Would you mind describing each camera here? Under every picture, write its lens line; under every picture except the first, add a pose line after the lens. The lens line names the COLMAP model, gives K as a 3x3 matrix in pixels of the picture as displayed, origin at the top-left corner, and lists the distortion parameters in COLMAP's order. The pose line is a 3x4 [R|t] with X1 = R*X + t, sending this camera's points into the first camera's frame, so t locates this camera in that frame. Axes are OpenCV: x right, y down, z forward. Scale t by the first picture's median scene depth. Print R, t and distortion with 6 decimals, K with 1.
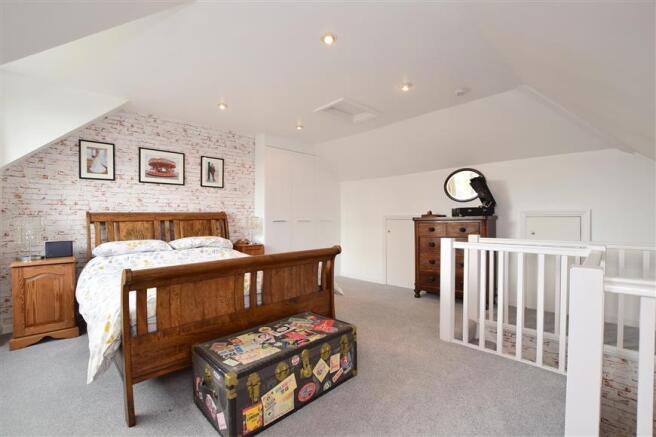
lens RADIAL K [[293.9, 0, 329.9], [0, 293.9, 217.6], [0, 0, 1]] dist [-0.002747, -0.000173]
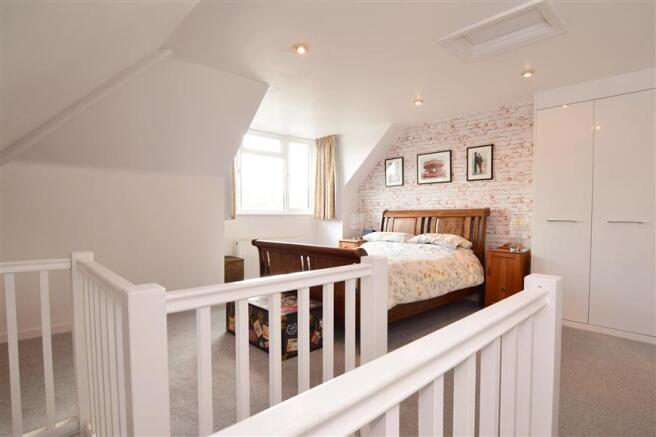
lens RADIAL K [[349.4, 0, 330.9], [0, 349.4, 224.1], [0, 0, 1]] dist [-0.043369, -0.000388]
pose [[-0.031525, 0.030526, -0.999037, 0.700369], [-0.006068, 0.999509, 0.030732, -0.001361], [0.999485, 0.007031, -0.031324, 0.636311]]
